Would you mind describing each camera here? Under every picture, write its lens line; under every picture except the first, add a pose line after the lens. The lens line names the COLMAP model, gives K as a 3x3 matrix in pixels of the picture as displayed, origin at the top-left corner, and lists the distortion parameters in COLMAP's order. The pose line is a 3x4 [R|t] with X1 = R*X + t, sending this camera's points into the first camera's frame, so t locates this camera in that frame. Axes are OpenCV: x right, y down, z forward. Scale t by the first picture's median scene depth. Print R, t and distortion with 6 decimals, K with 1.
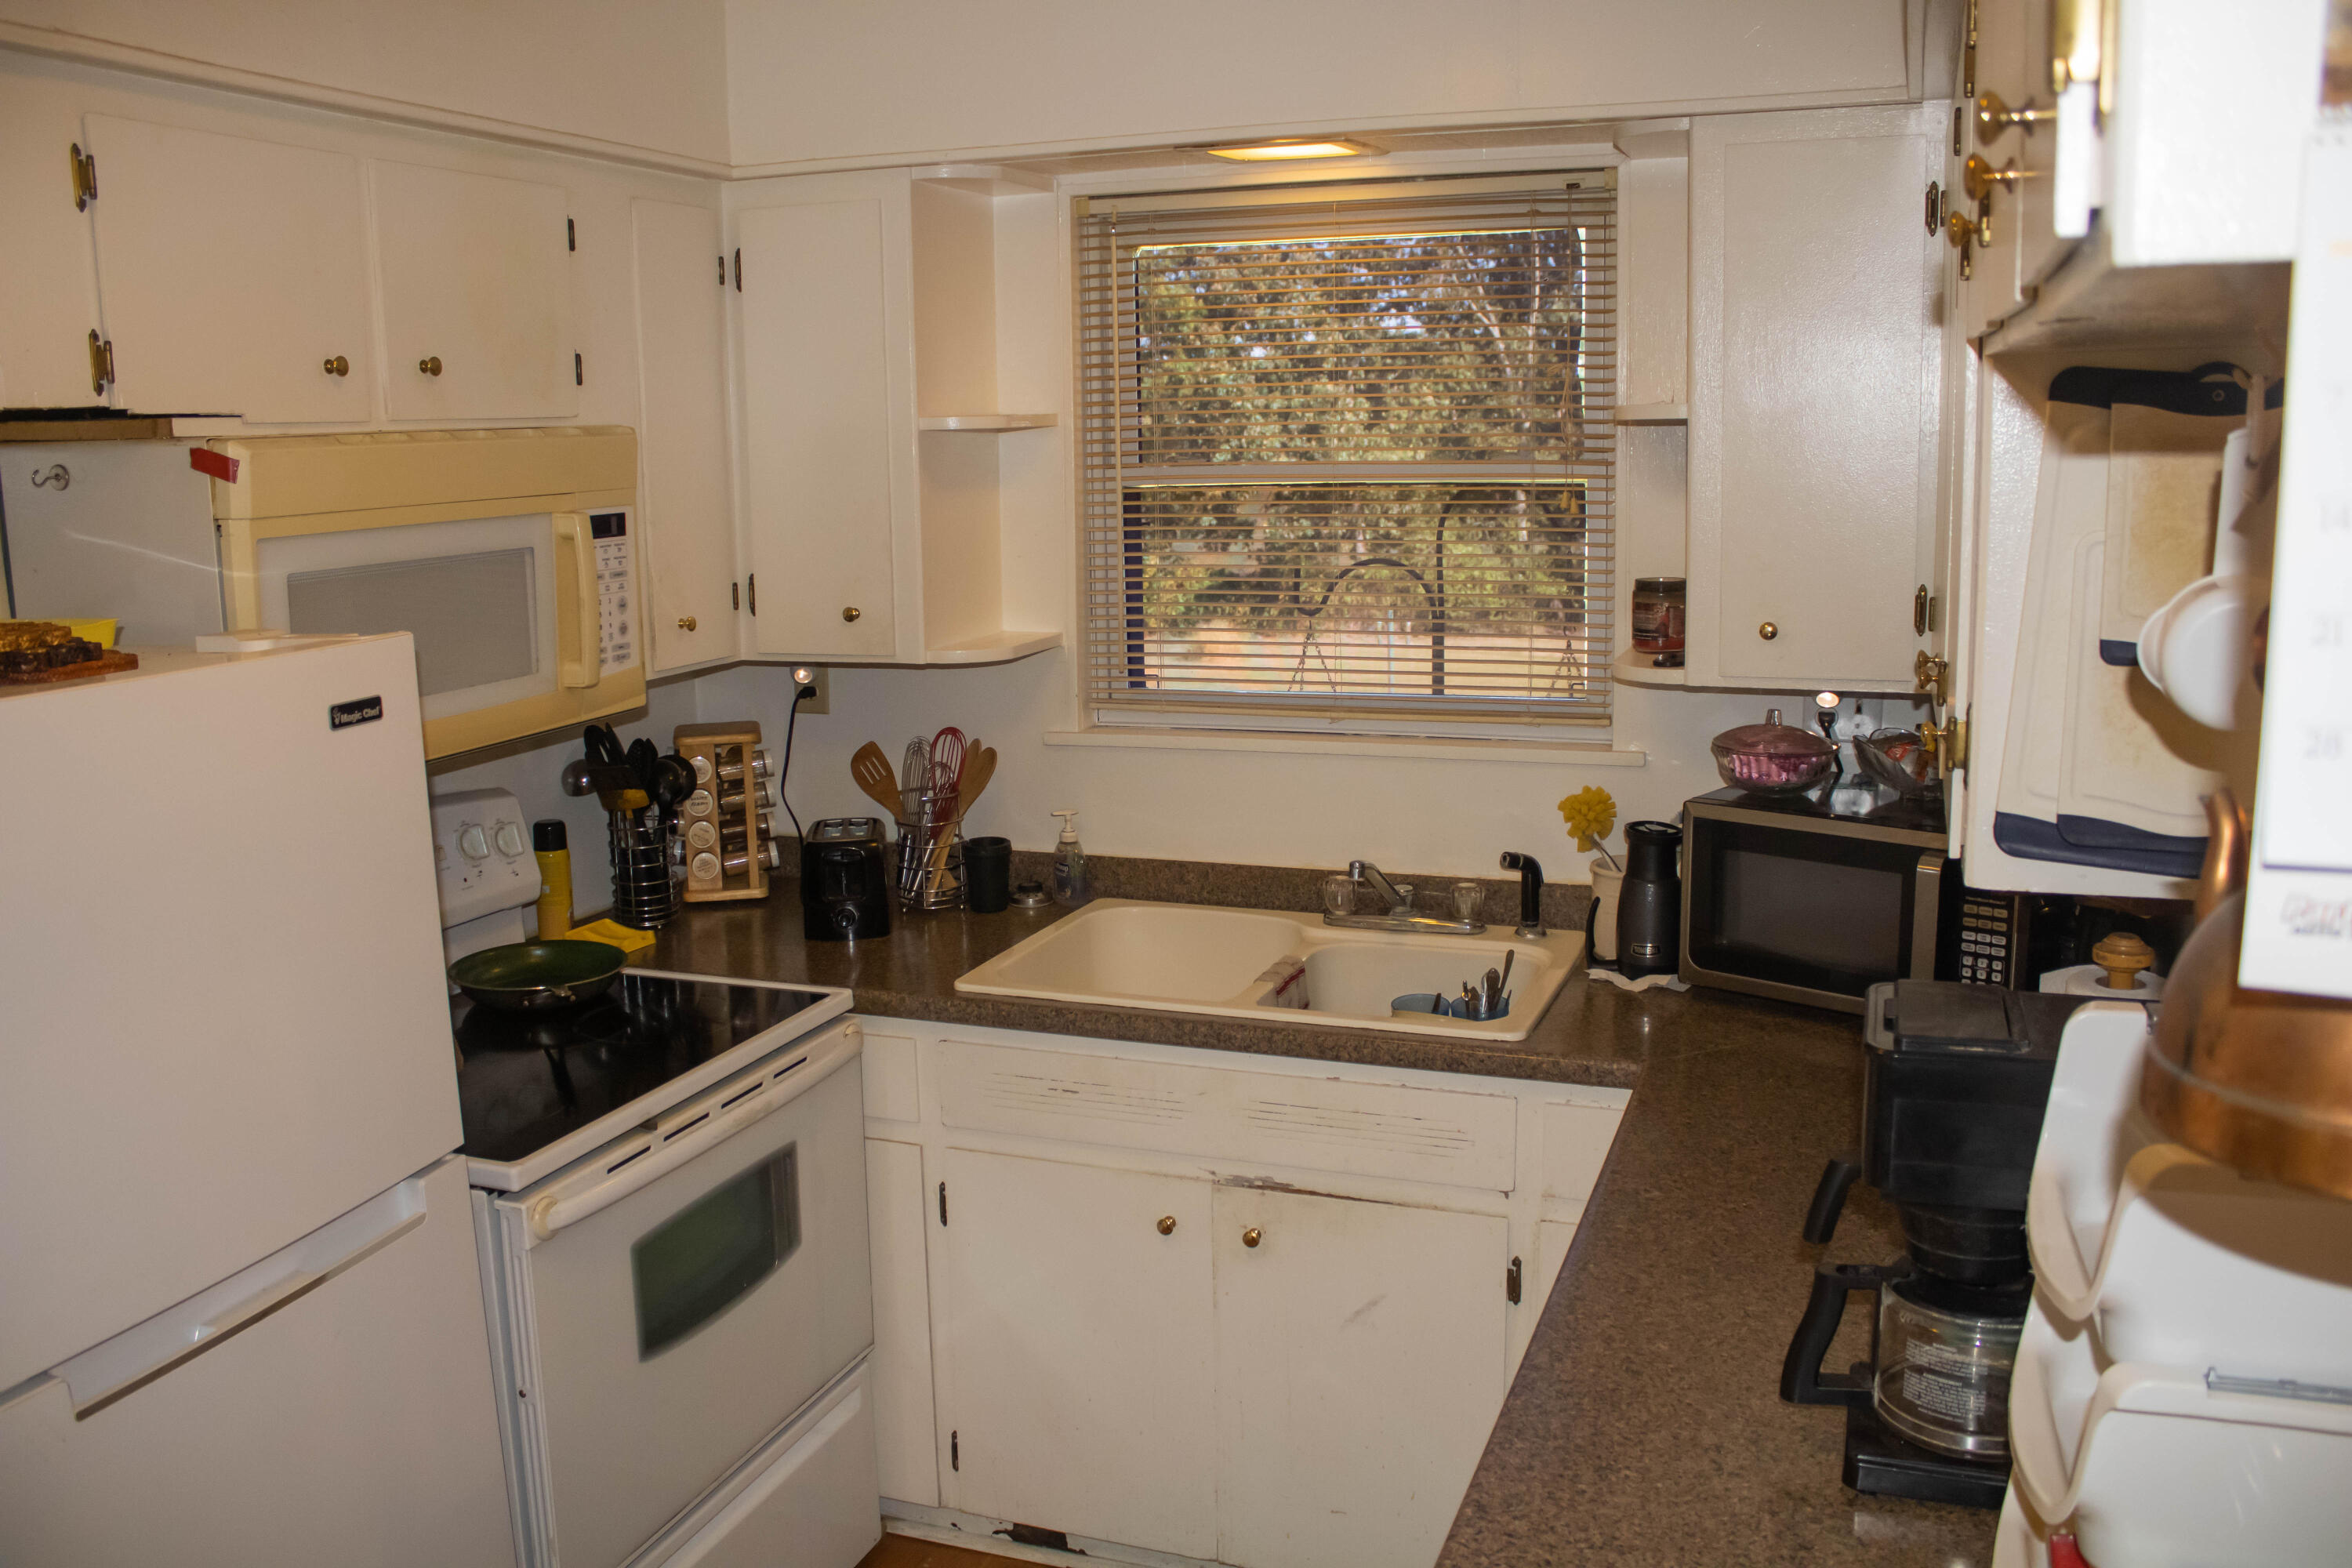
lens RADIAL K [[2025.2, 0, 1176.0], [0, 2025.2, 784.0], [0, 0, 1]] dist [-0.007240, -0.004523]
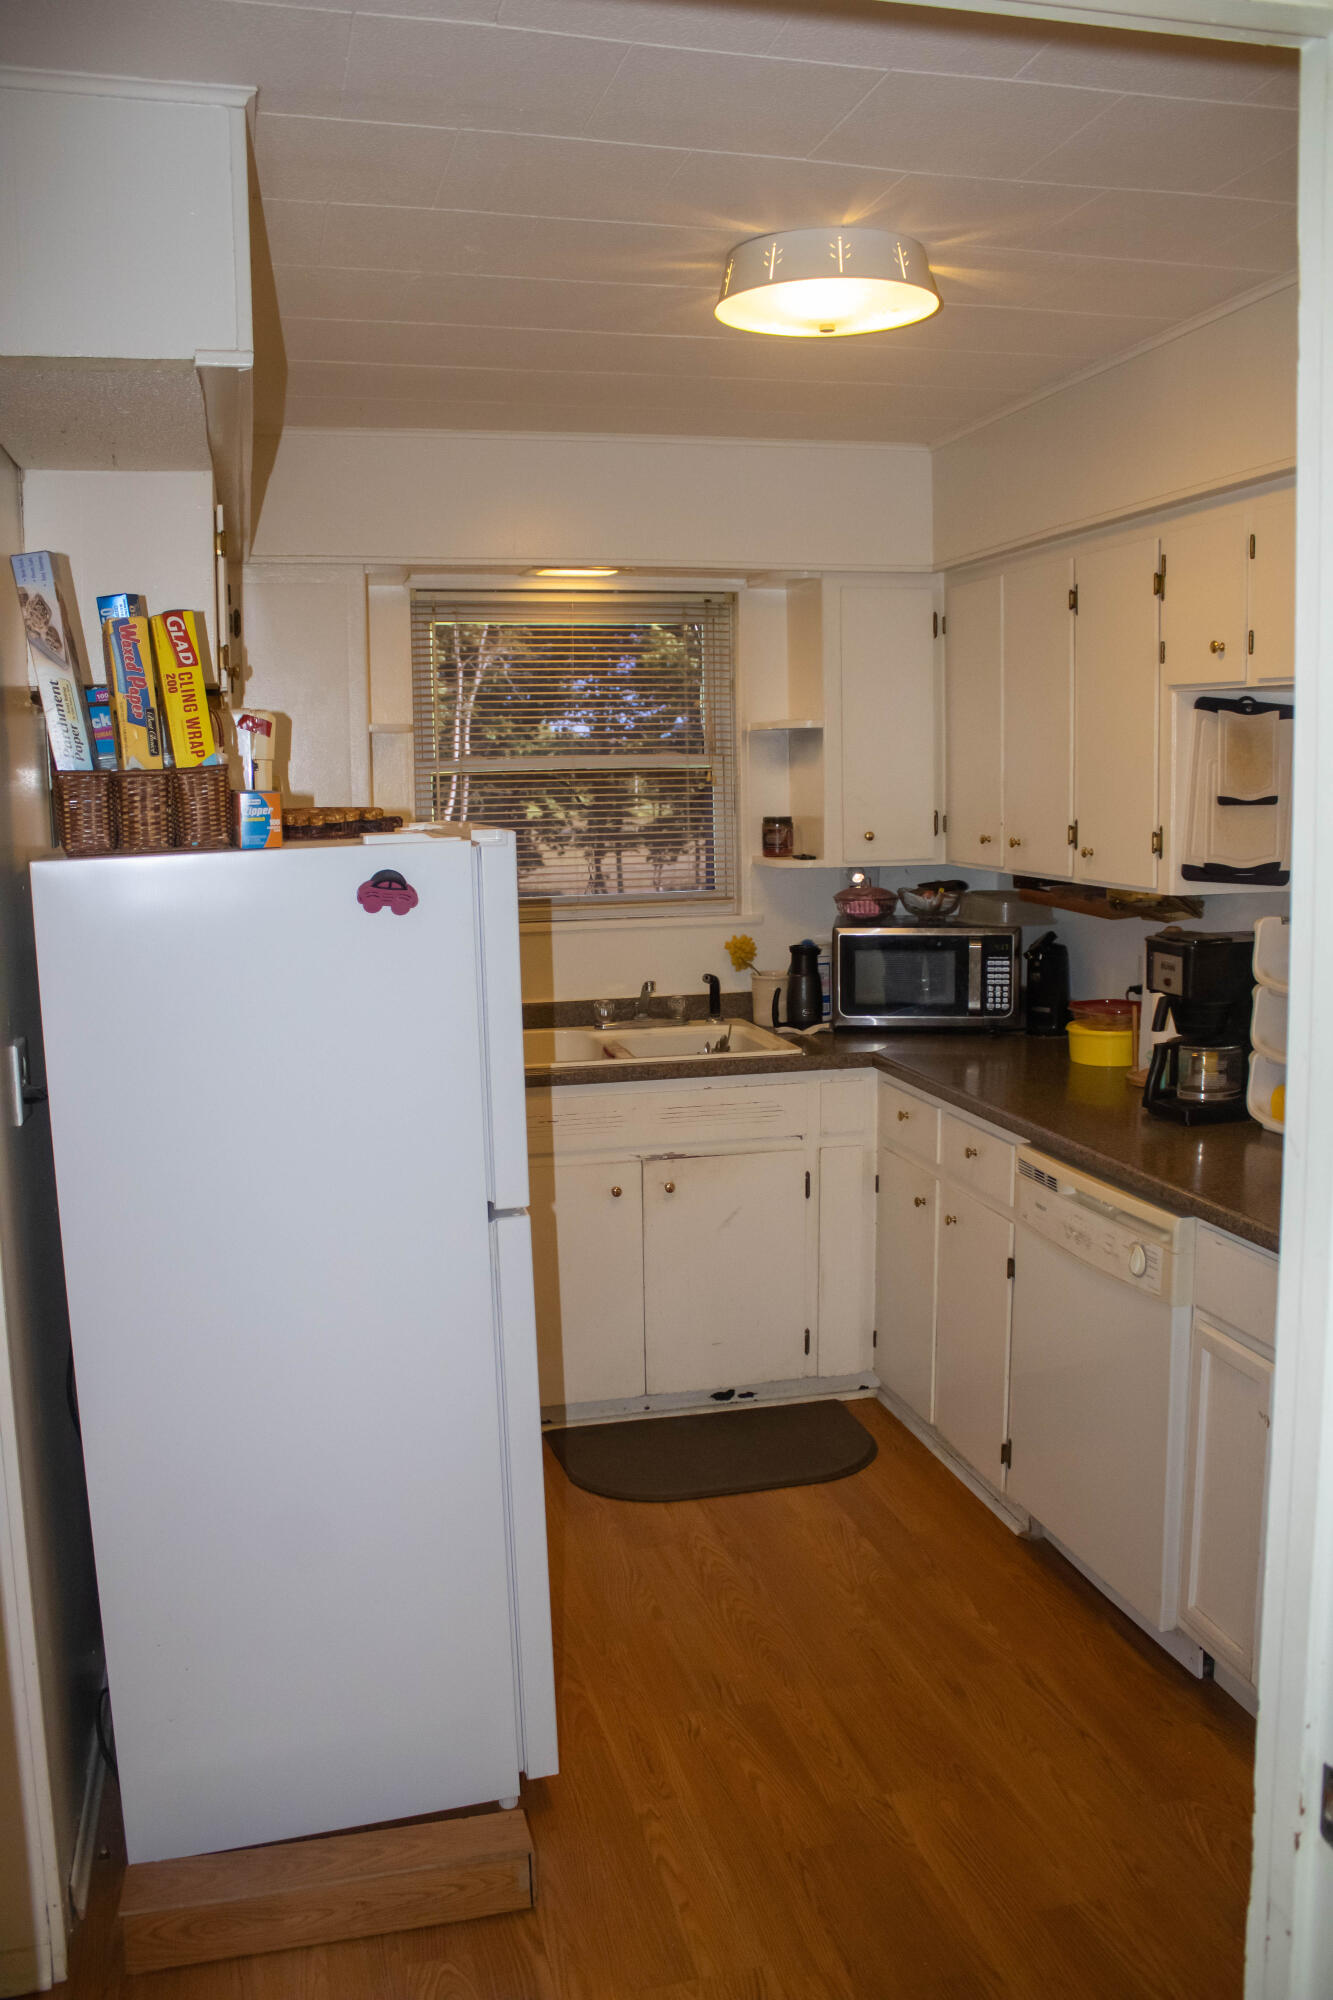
lens RADIAL K [[1756.7, 0, 666.5], [0, 1756.7, 1000.0], [0, 0, 1]] dist [-0.057268, -0.004865]
pose [[0.830814, -0.070258, 0.552097, -0.755981], [0.099505, 0.994768, -0.023146, 0.093802], [-0.547582, 0.074167, 0.833458, -0.263137]]
